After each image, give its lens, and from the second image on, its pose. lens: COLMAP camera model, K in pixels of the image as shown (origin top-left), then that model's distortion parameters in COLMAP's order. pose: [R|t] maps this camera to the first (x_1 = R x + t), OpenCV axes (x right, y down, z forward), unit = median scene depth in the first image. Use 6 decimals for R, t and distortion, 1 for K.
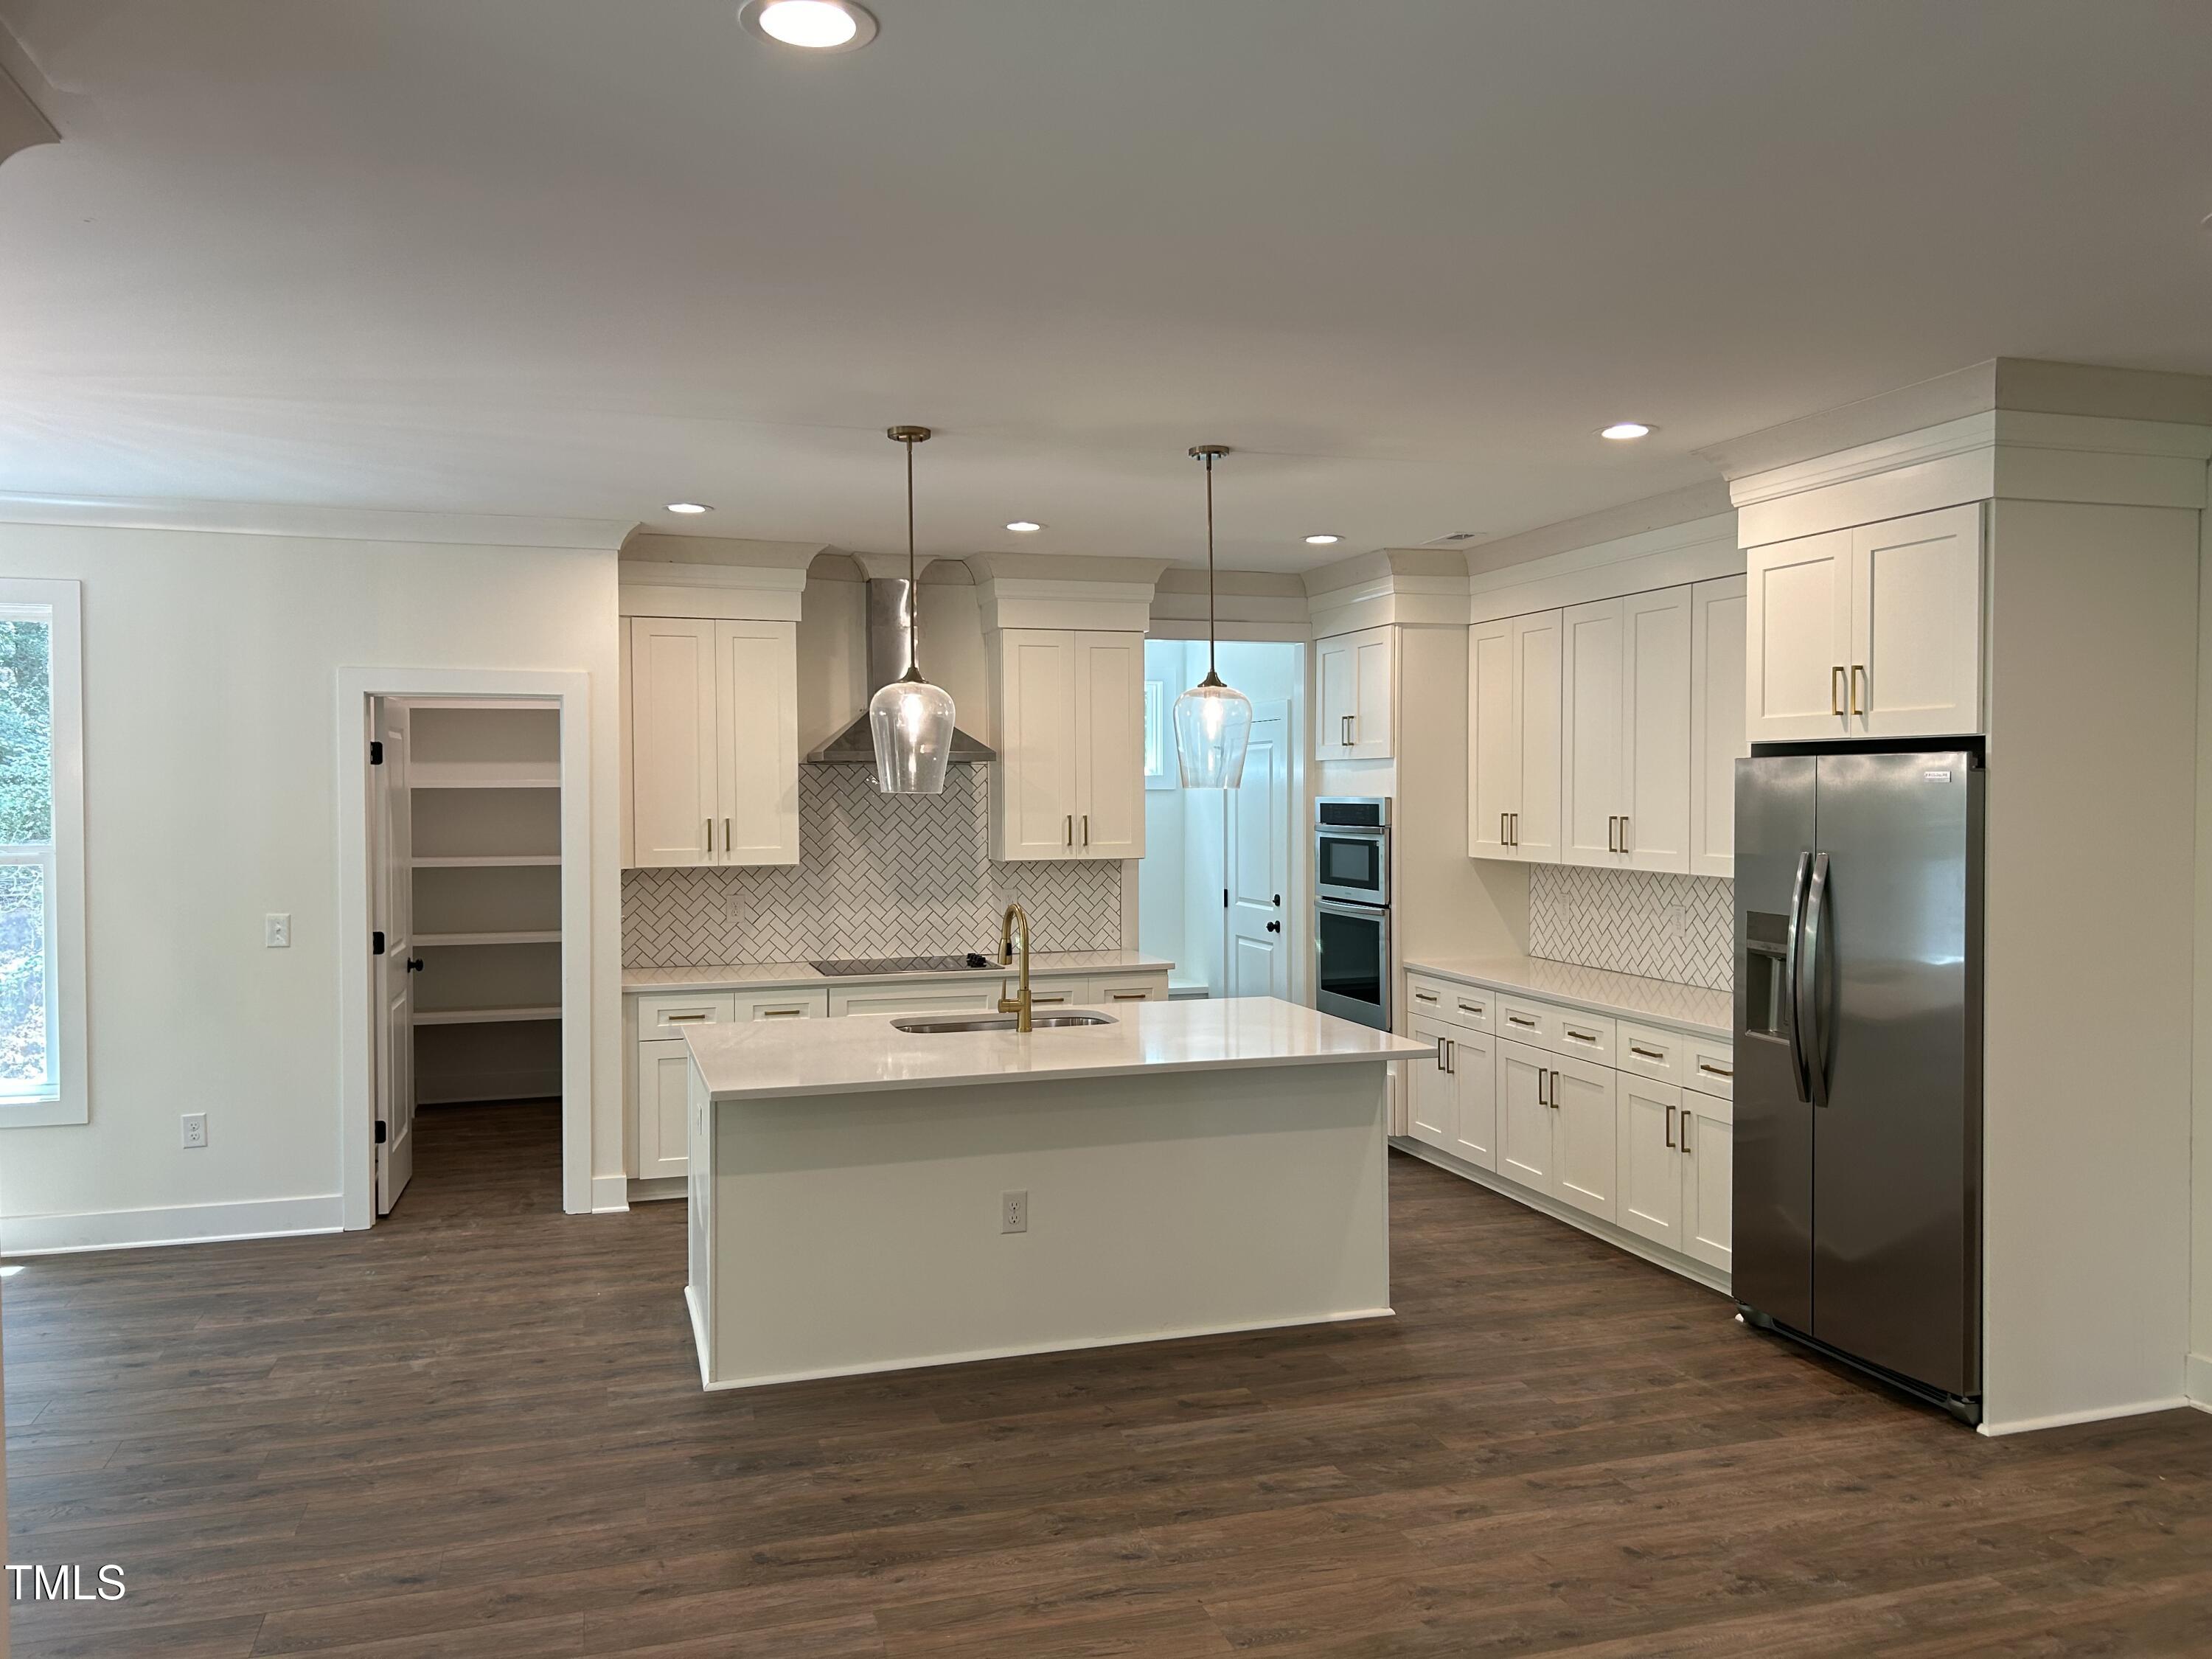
lens RADIAL K [[1665.4, 0, 1106.0], [0, 1665.4, 829.5], [0, 0, 1]] dist [0.034303, 0.002336]
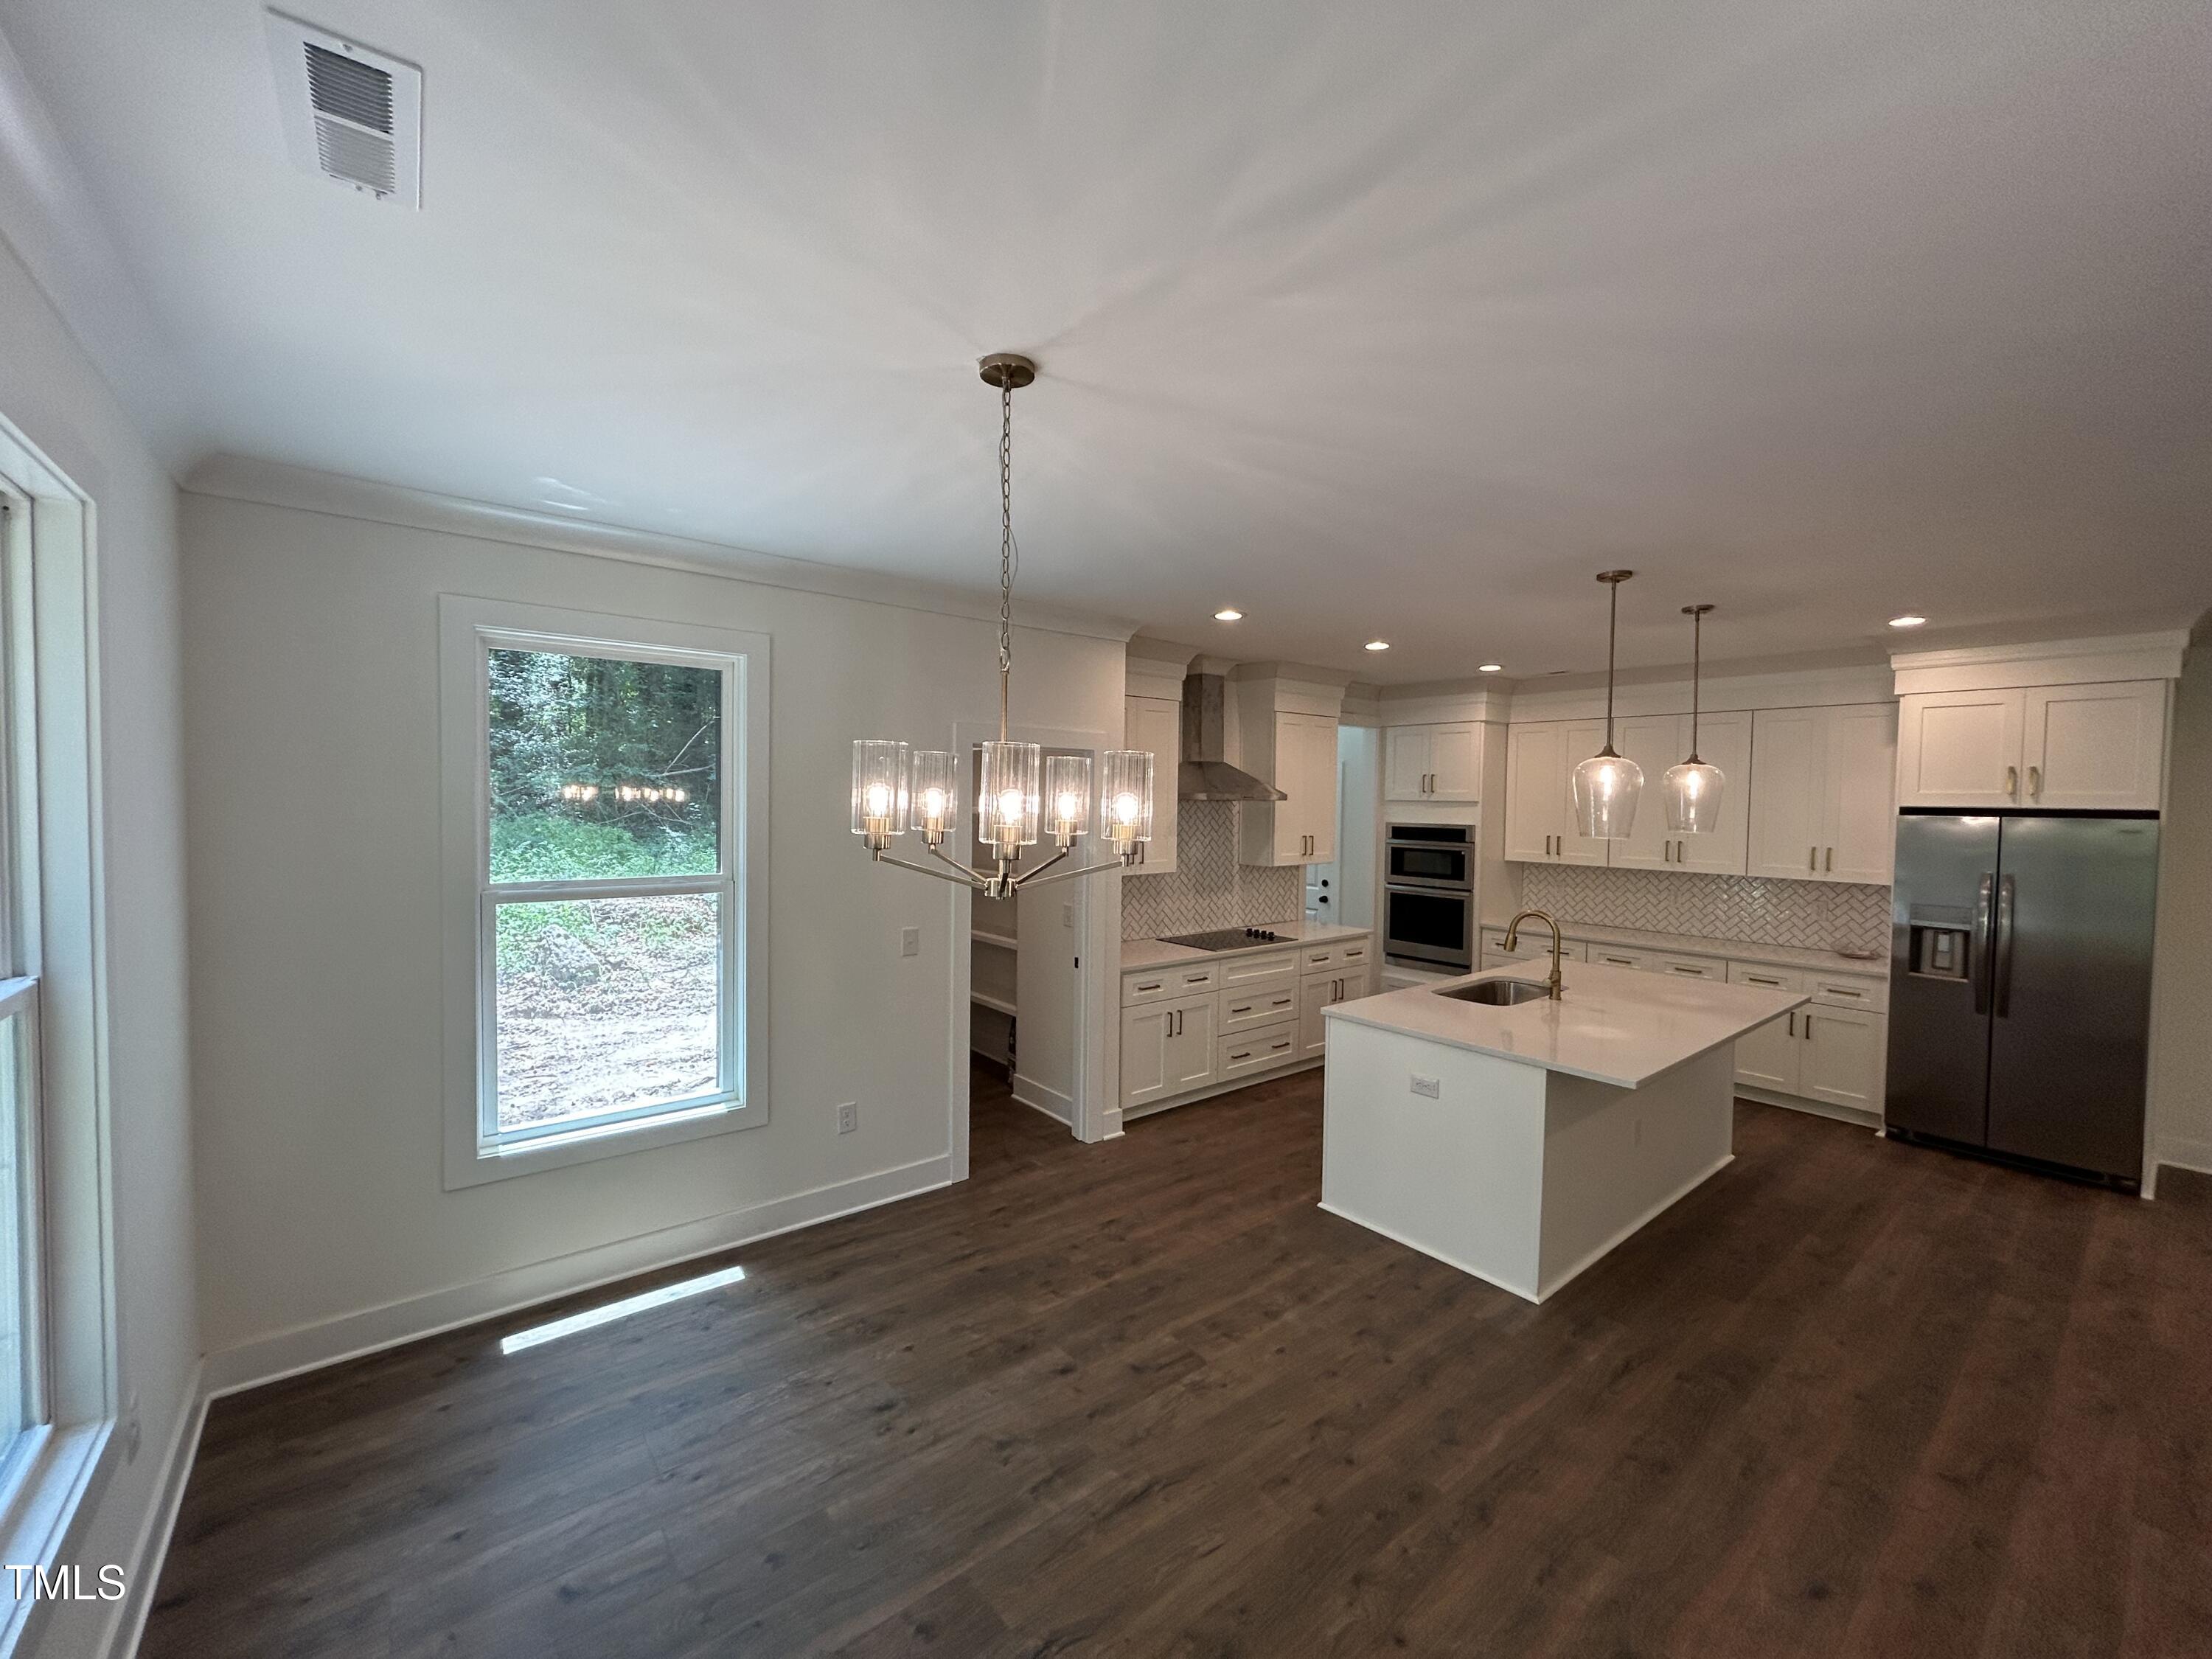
lens RADIAL K [[890.5, 0, 1106.0], [0, 890.5, 829.5], [0, 0, 1]] dist [0.000064, 0.000405]
pose [[0.928426, 0.002790, 0.371507, -0.727893], [-0.007886, 0.999895, 0.012198, -0.032754], [-0.371434, -0.014254, 0.928350, 0.447432]]
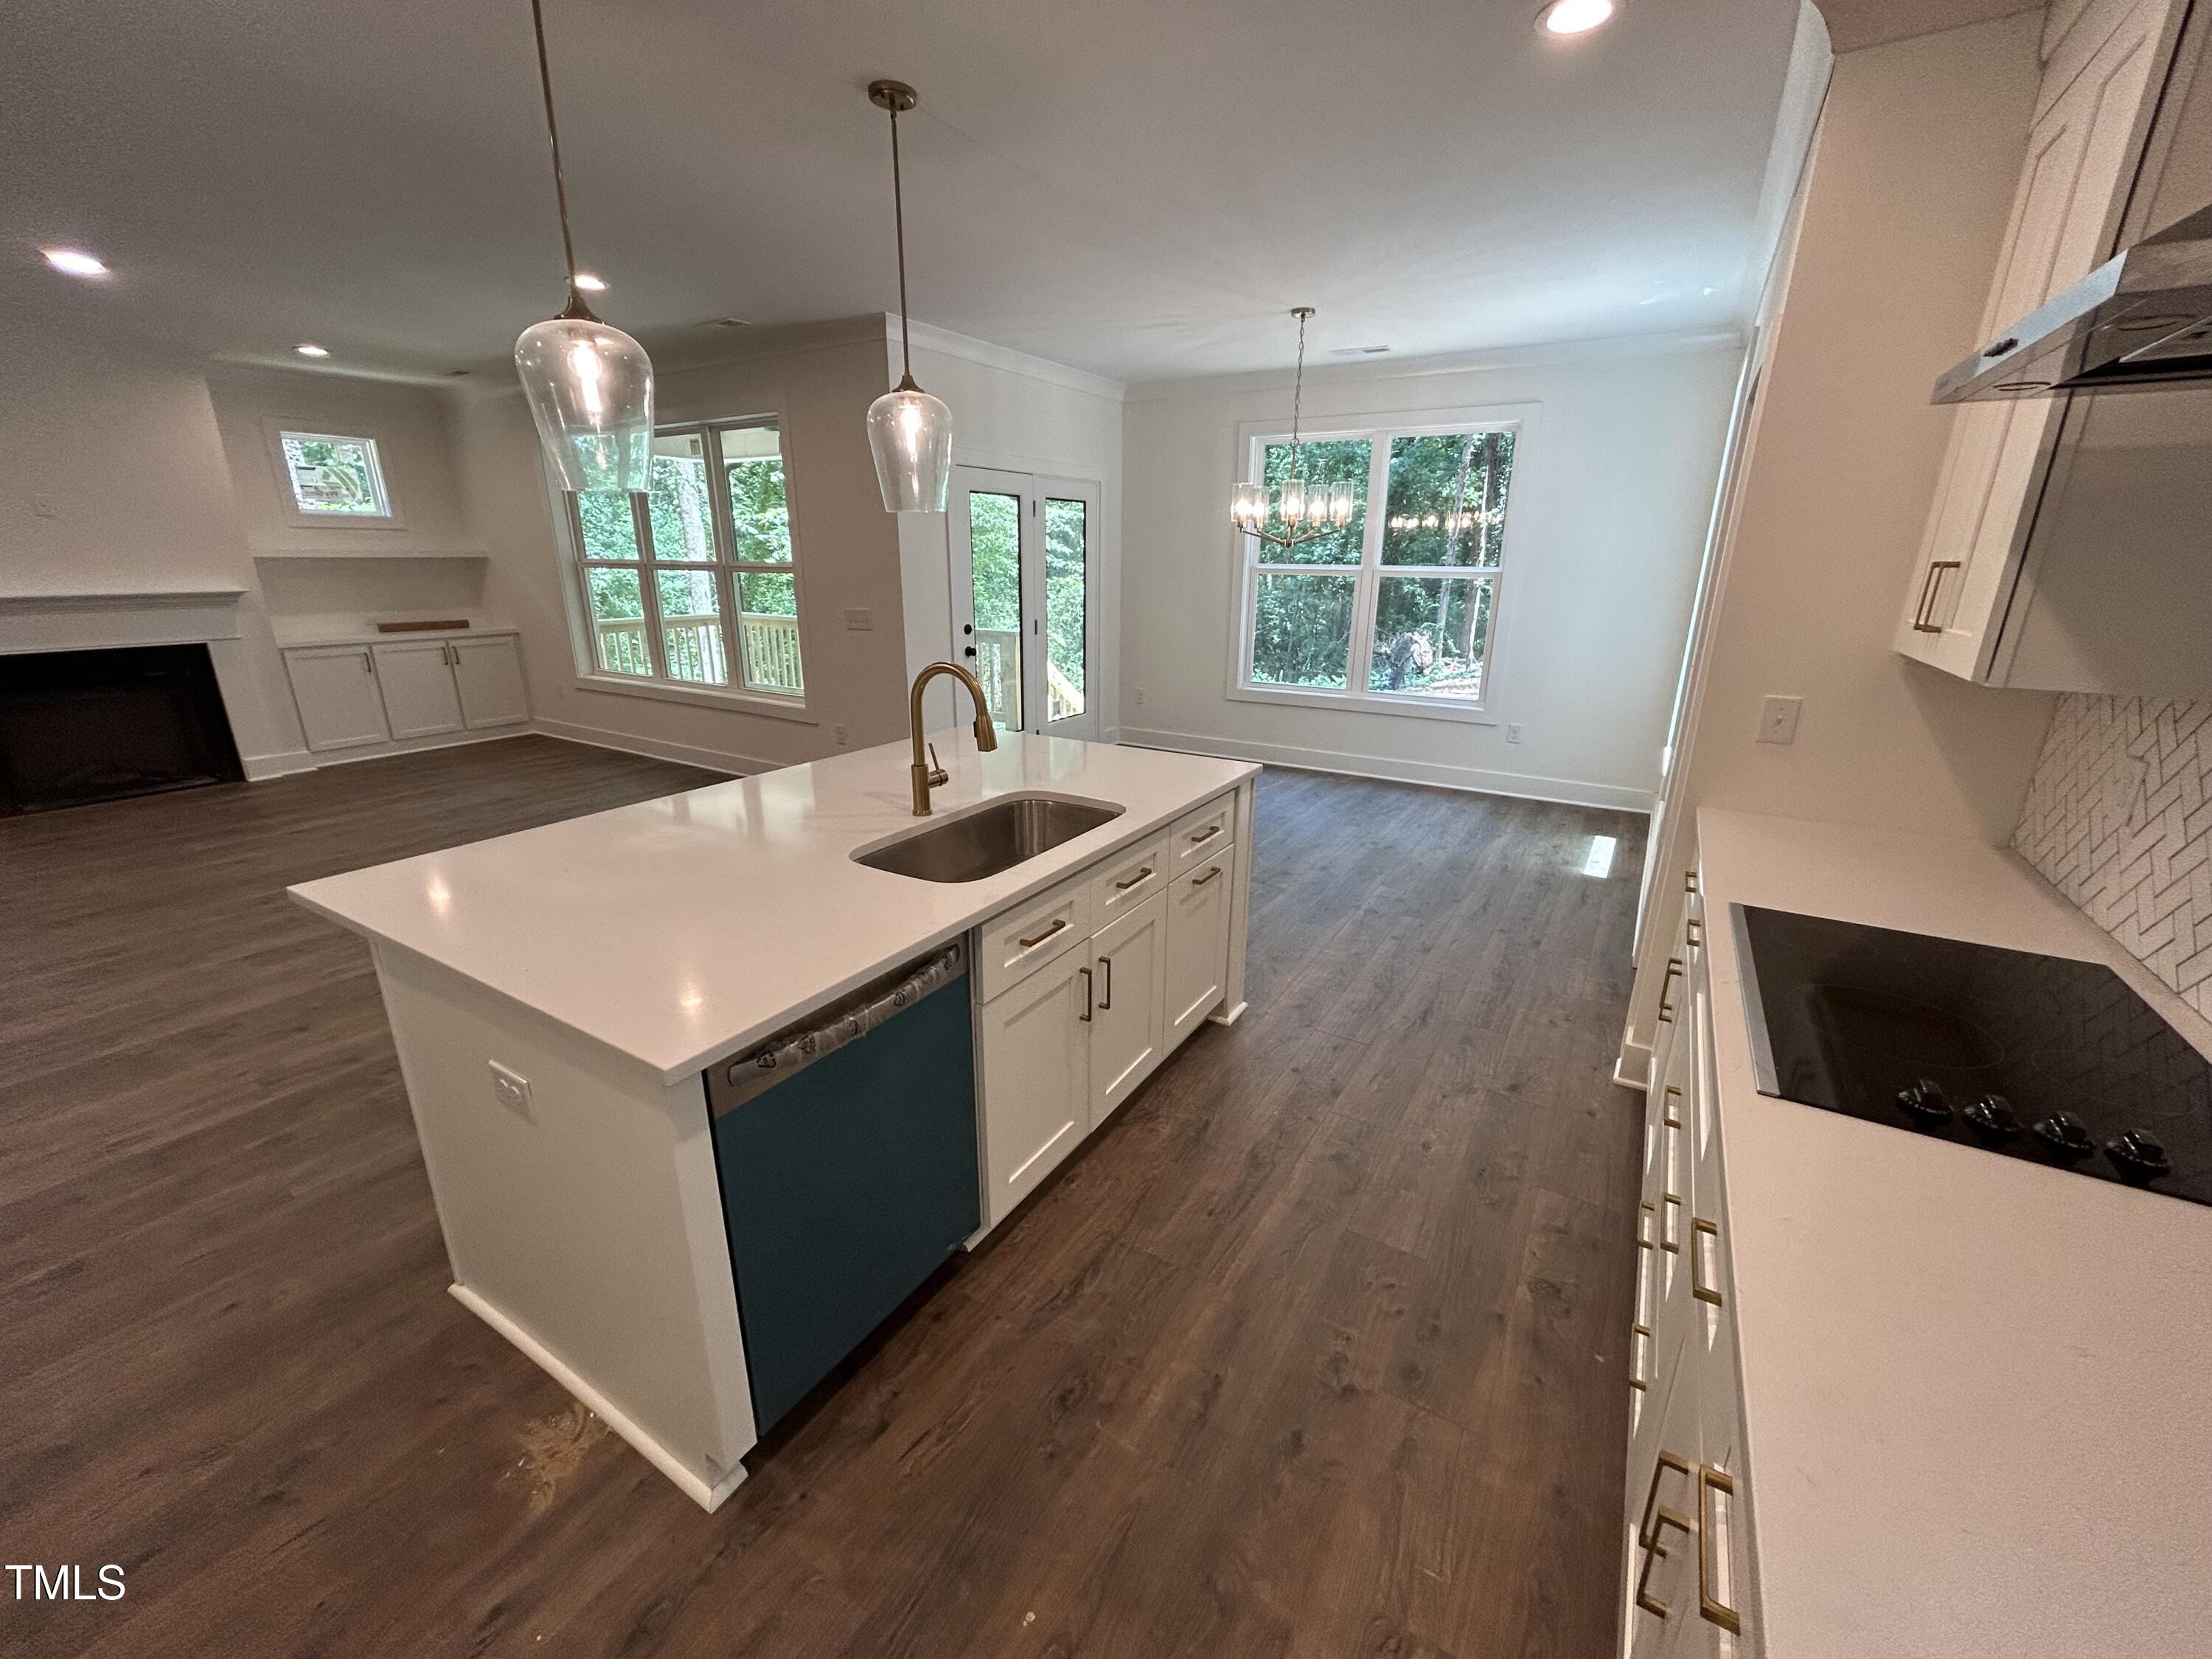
lens RADIAL K [[890.5, 0, 1106.0], [0, 890.5, 829.5], [0, 0, 1]] dist [0.000064, 0.000405]
pose [[-0.754283, 0.196170, -0.626558, 0.164040], [-0.019781, 0.947096, 0.320341, -0.014110], [0.656252, 0.254021, -0.710497, 1.430729]]
